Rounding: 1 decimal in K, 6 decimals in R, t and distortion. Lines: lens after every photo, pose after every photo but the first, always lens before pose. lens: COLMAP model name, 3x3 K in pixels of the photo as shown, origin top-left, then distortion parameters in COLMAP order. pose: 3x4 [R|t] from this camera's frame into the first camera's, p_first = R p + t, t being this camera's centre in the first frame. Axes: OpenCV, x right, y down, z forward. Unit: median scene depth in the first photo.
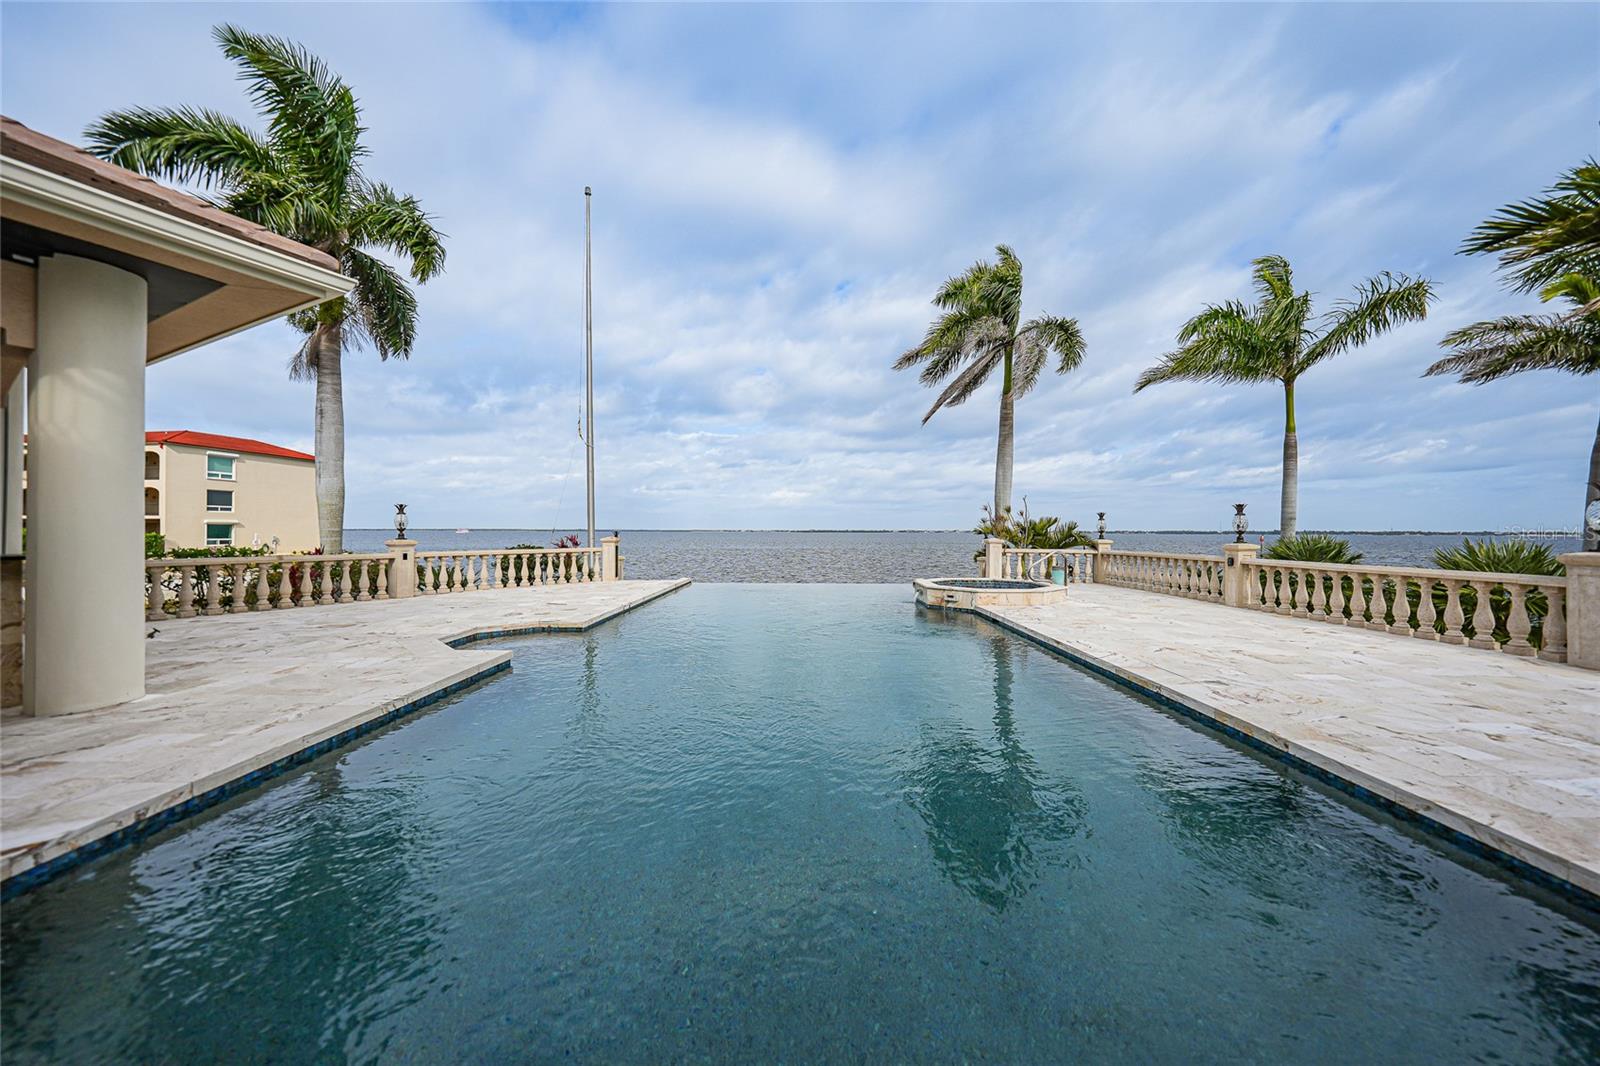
lens RADIAL K [[559.2, 0, 803.5], [0, 559.2, 528.3], [0, 0, 1]] dist [-0.024780, 0.005250]
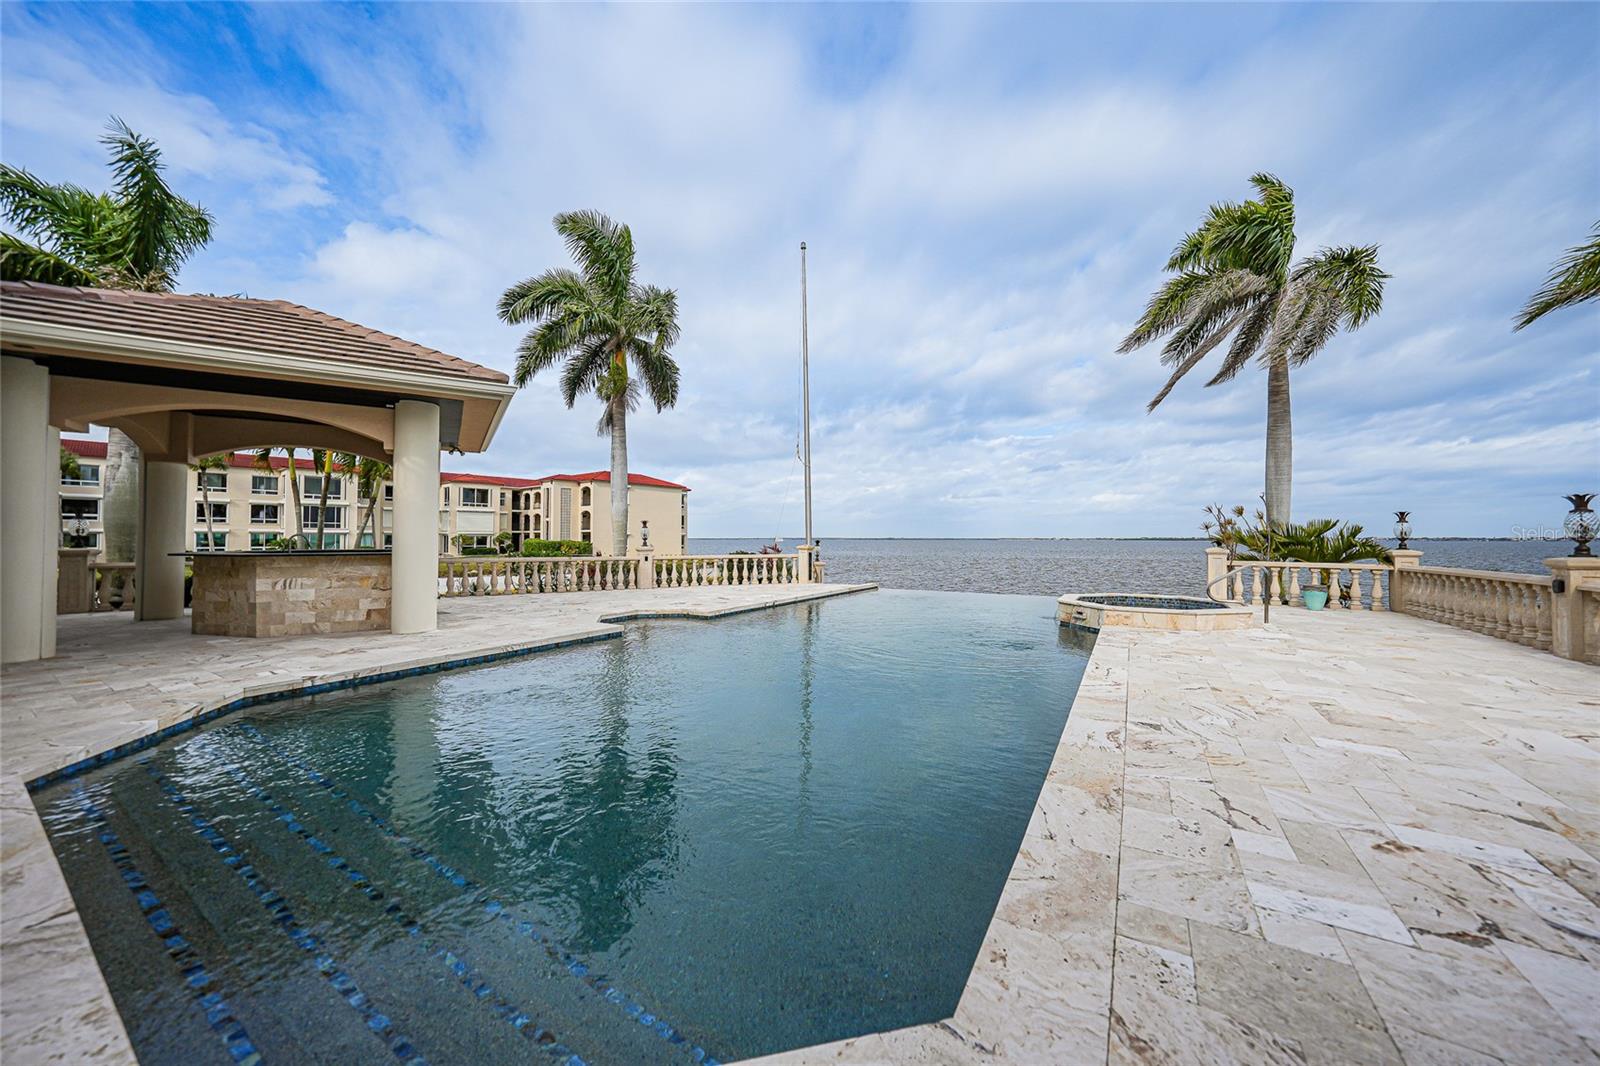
lens RADIAL K [[559.2, 0, 802.0], [0, 559.2, 528.6], [0, 0, 1]] dist [-0.024780, 0.005250]
pose [[0.855762, -0.012441, -0.517220, 0.231507], [0.004788, 0.999858, -0.016130, 0.000475], [0.517347, 0.011327, 0.855701, 0.011716]]
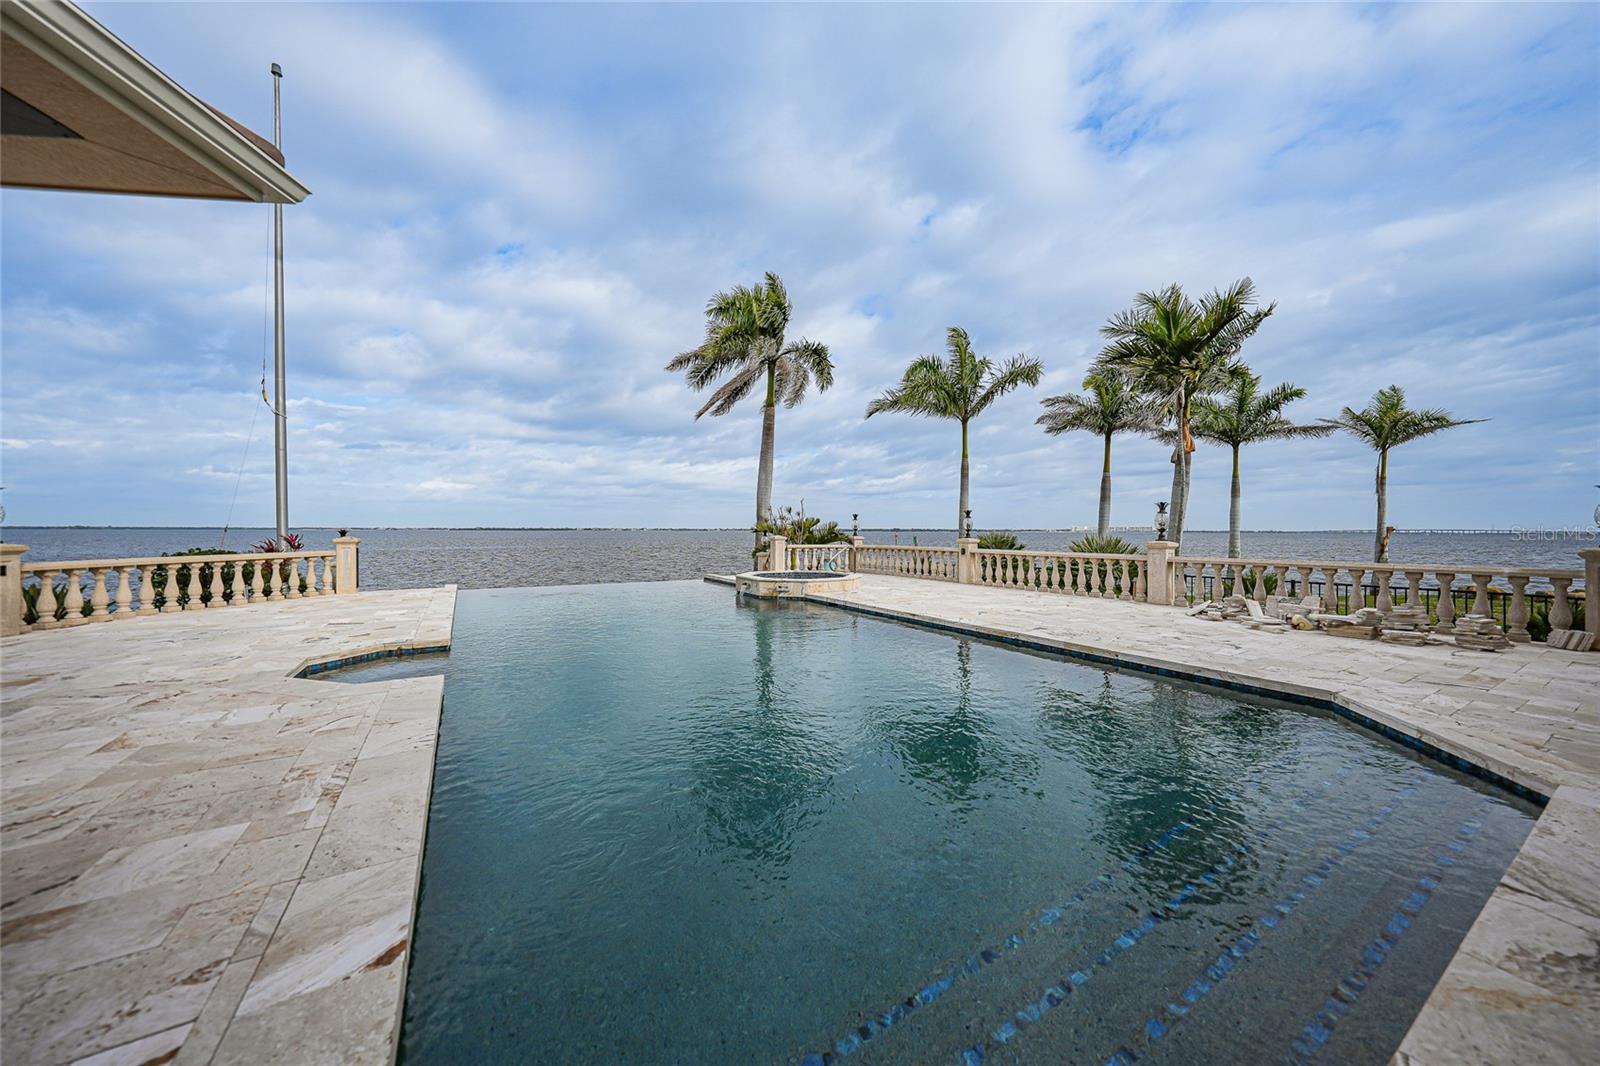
lens RADIAL K [[559.2, 0, 801.5], [0, 559.2, 547.2], [0, 0, 1]] dist [-0.024780, 0.005250]
pose [[0.852831, -0.016801, 0.521917, -0.197283], [-0.002956, 0.999311, 0.036998, -0.000519], [-0.522179, -0.033096, 0.852193, 0.012061]]
